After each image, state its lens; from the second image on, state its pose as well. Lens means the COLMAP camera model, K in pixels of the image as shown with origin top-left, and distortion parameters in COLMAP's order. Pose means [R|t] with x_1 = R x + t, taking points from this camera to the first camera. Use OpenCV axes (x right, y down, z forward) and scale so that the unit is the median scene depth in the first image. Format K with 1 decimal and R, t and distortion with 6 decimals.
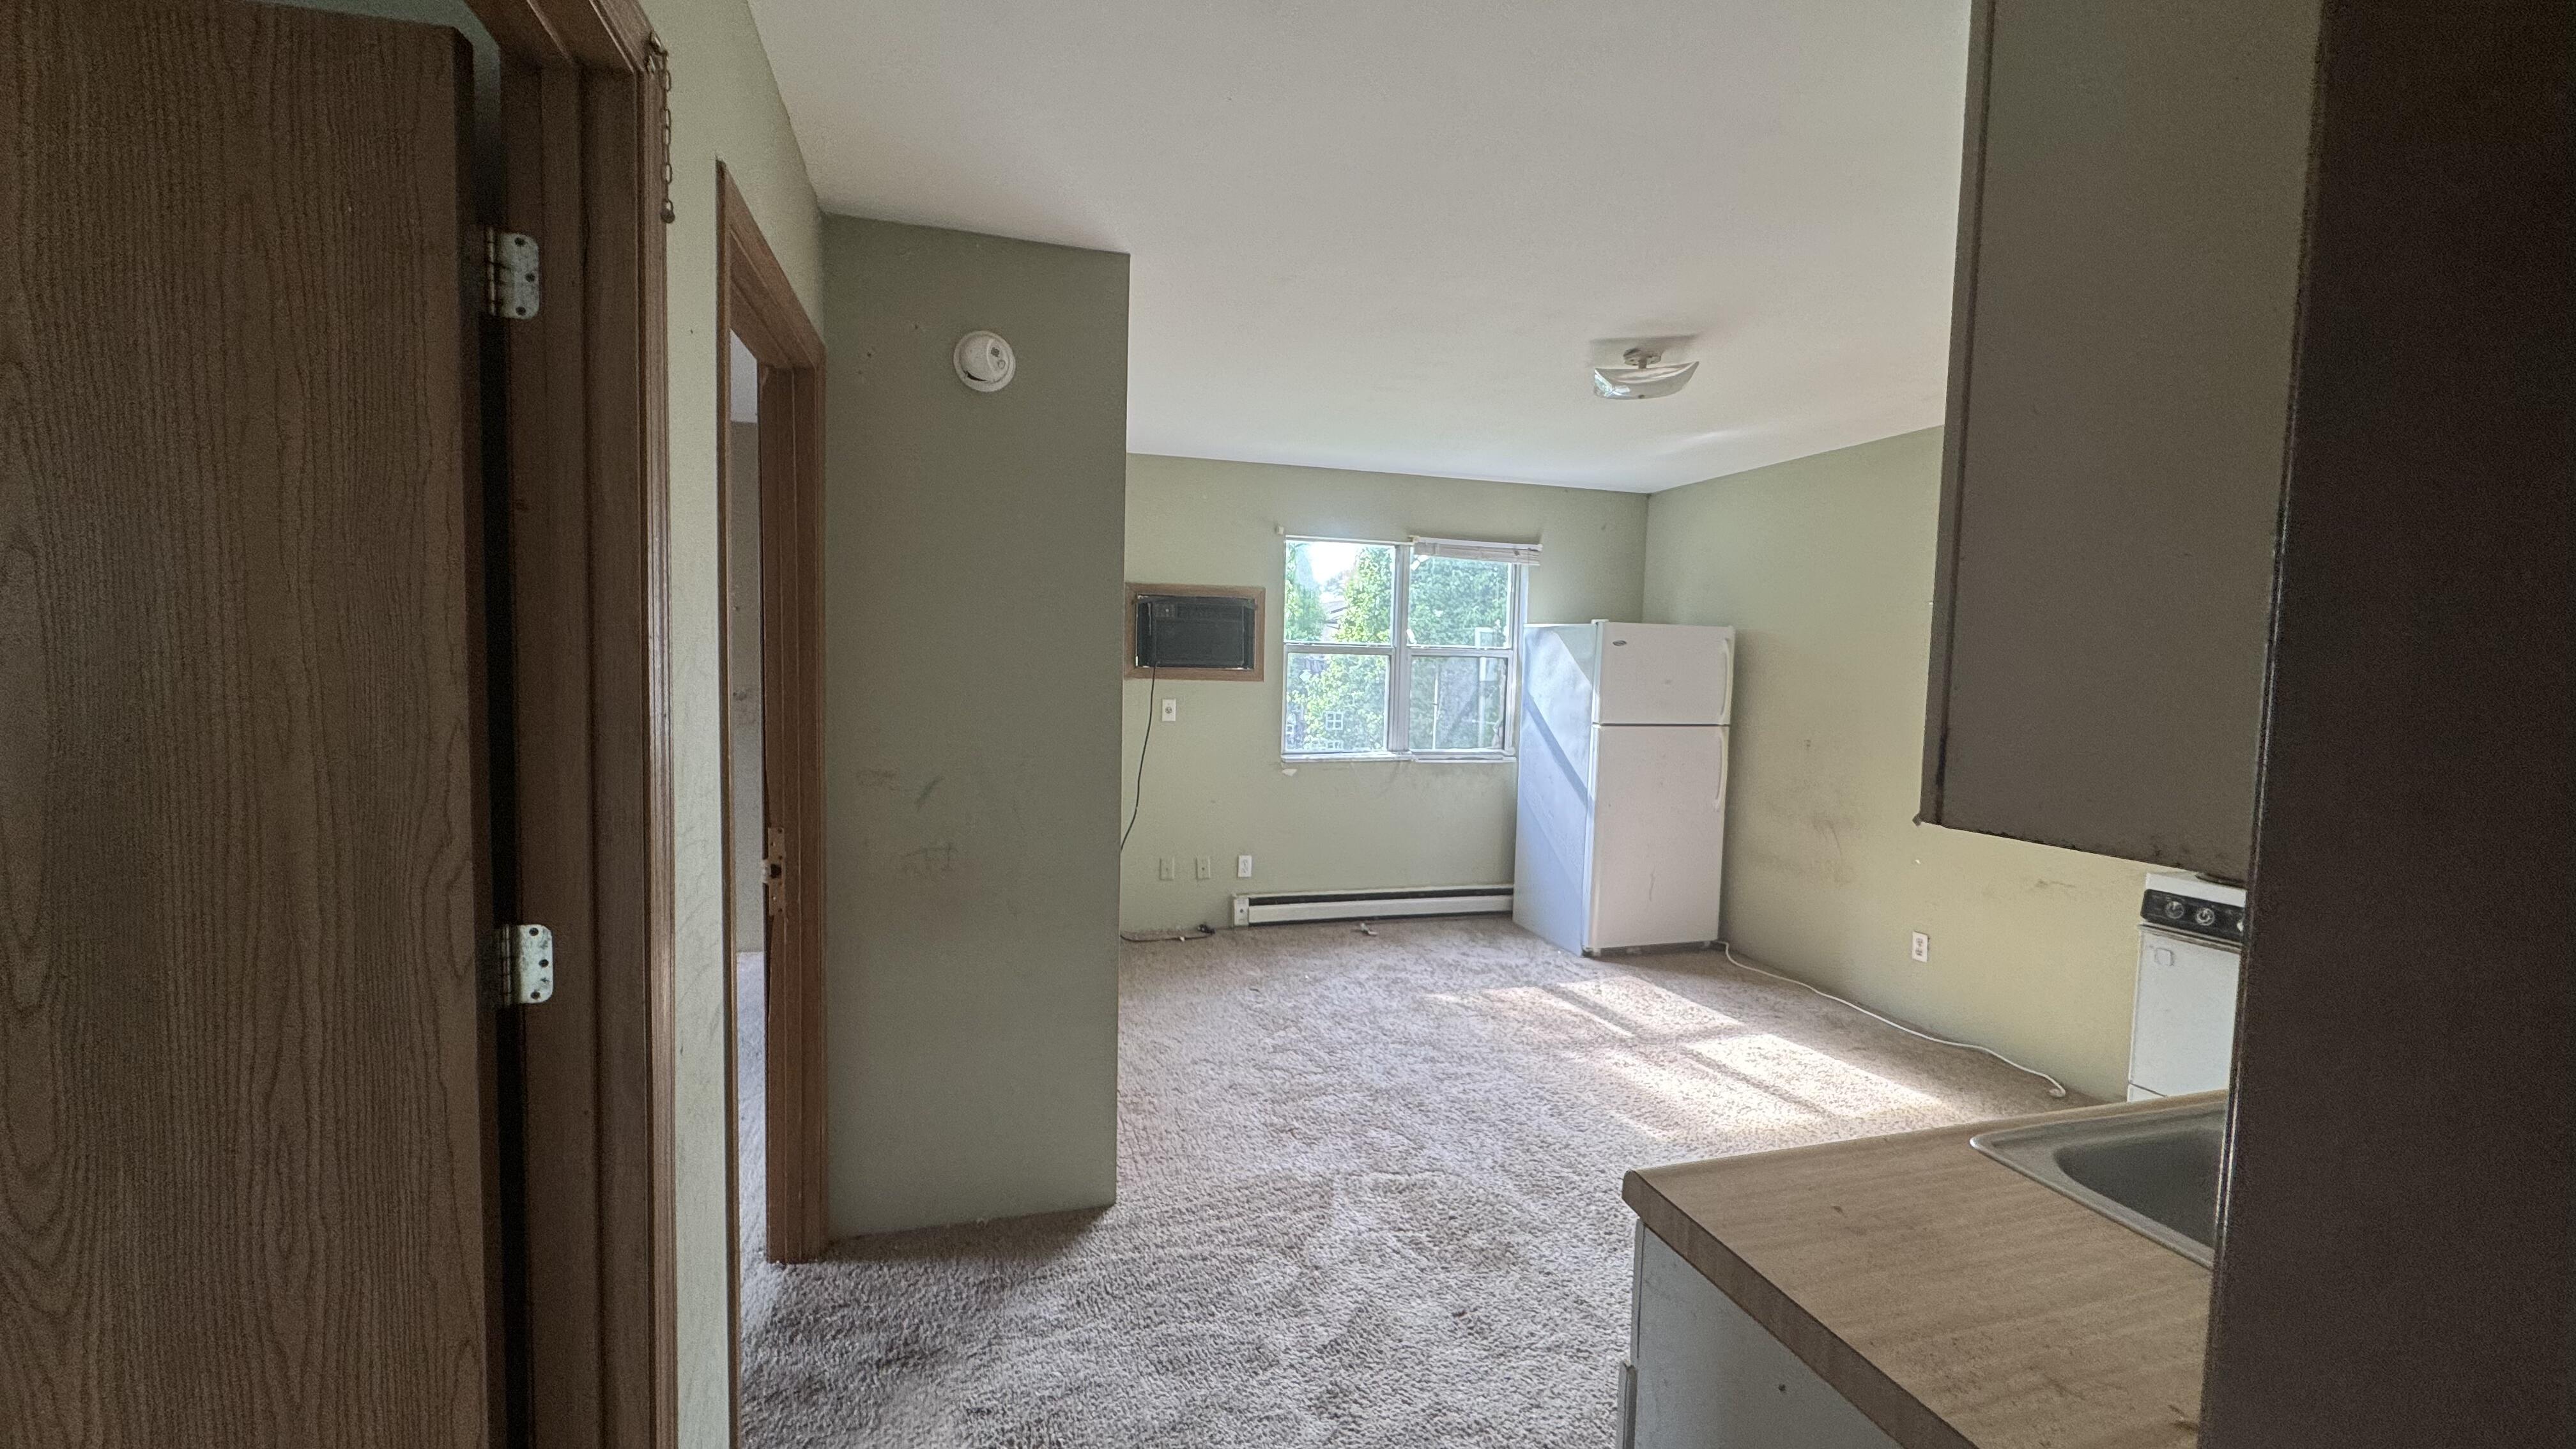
lens RADIAL K [[1024.2, 0, 1292.8], [0, 1024.2, 728.5], [0, 0, 1]] dist [-0.001445, -0.000046]
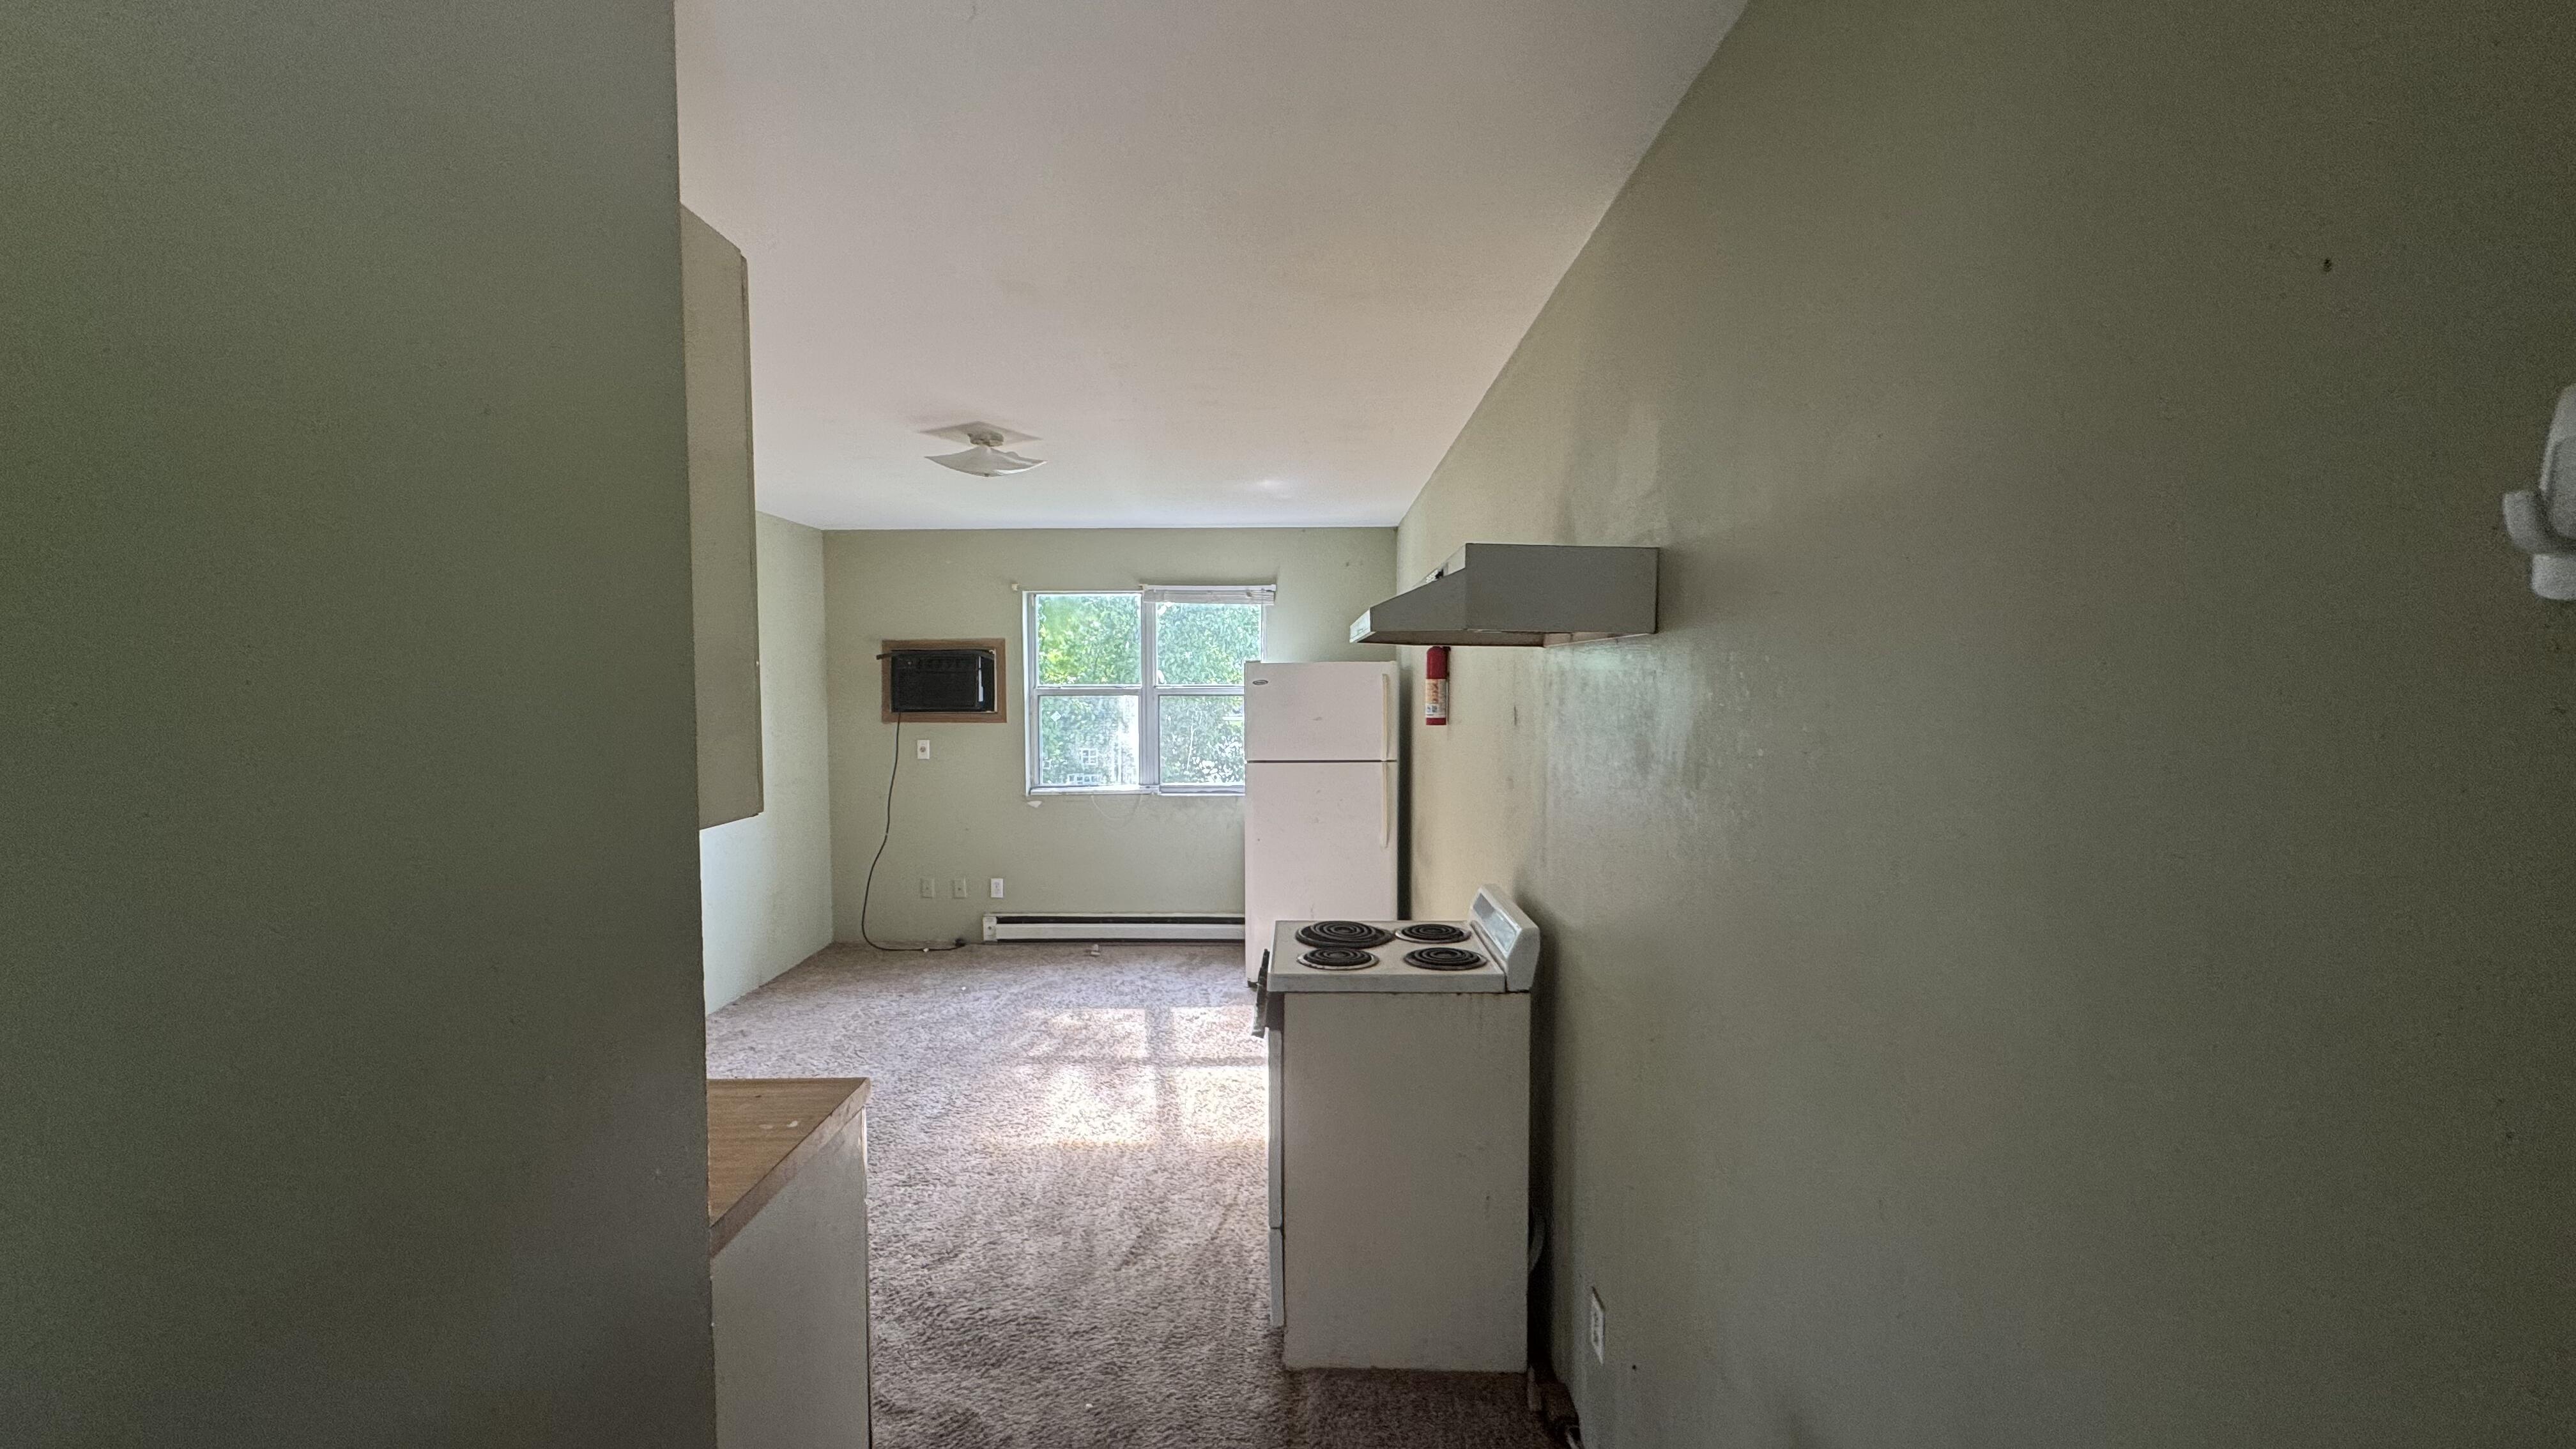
lens RADIAL K [[1024.2, 0, 1292.8], [0, 1024.2, 728.5], [0, 0, 1]] dist [-0.001445, -0.000046]
pose [[0.957749, -0.013128, -0.287305, 0.592528], [0.007001, 0.999726, -0.022344, -0.012399], [0.287520, 0.019389, 0.957578, 0.019112]]
